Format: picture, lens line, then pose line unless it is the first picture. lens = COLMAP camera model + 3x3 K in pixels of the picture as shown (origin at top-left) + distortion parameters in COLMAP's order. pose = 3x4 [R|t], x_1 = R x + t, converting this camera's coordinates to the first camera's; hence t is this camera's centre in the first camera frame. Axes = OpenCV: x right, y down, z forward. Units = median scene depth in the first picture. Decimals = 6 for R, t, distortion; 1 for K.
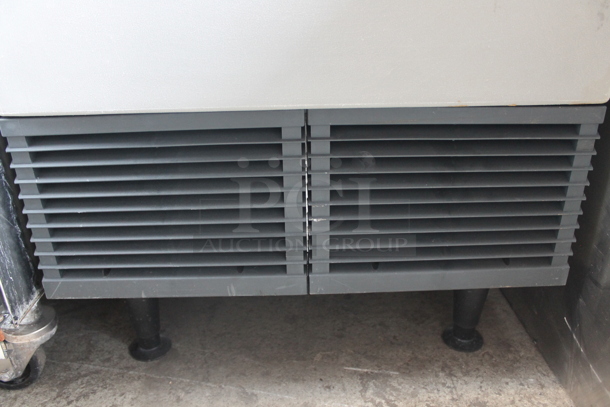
lens RADIAL K [[522.0, 0, 305.0], [0, 522.0, 203.5], [0, 0, 1]] dist [-0.162982, 0.136481]
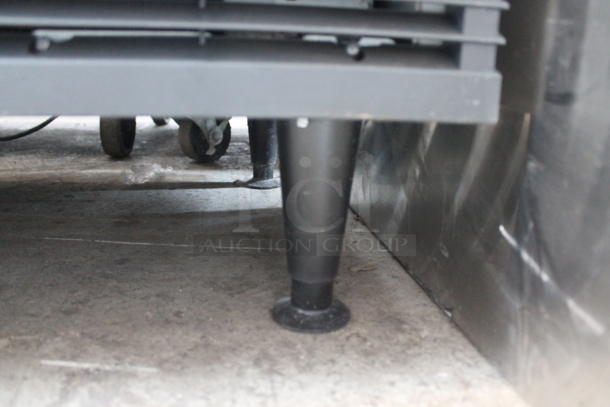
lens RADIAL K [[522.0, 0, 305.0], [0, 522.0, 203.5], [0, 0, 1]] dist [-0.162982, 0.136481]
pose [[0.989791, 0.004374, 0.142458, 0.243928], [0.019056, 0.986494, -0.162687, 0.256795], [-0.141245, 0.163741, 0.976339, 0.506338]]
